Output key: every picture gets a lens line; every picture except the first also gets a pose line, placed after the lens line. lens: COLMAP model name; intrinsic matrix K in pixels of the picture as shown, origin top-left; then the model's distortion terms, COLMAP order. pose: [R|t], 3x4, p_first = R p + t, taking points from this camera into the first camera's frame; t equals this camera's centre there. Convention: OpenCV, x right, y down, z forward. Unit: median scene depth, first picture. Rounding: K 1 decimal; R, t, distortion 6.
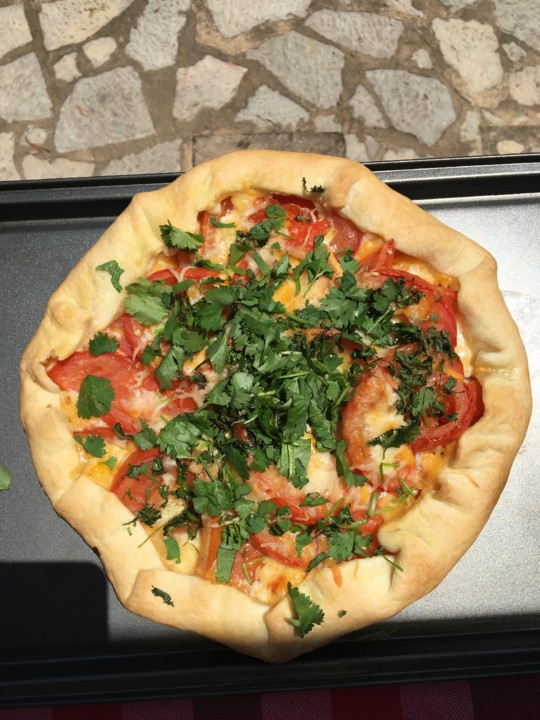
lens RADIAL K [[609.0, 0, 270.0], [0, 609.0, 360.0], [0, 0, 1]] dist [0.080354, -0.110958]
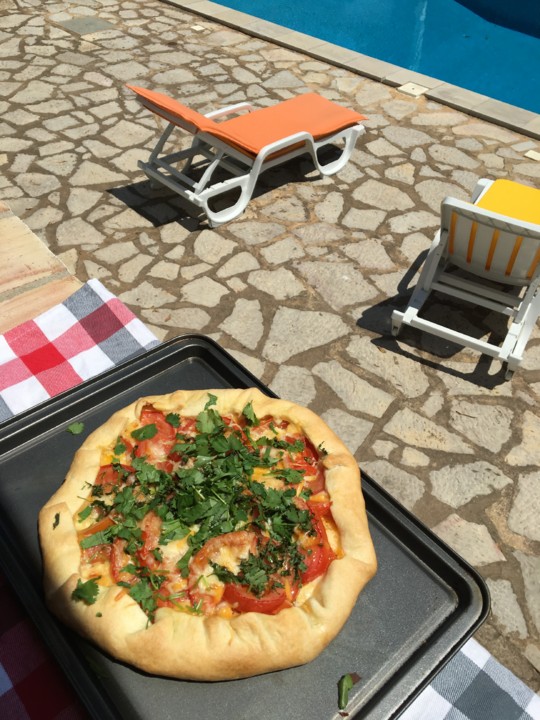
lens RADIAL K [[609.0, 0, 270.0], [0, 609.0, 360.0], [0, 0, 1]] dist [0.080354, -0.110958]
pose [[0.611609, 0.573002, -0.545530, 0.731082], [-0.787172, 0.509878, -0.346966, 0.271404], [0.079341, 0.641633, 0.762897, -0.394522]]
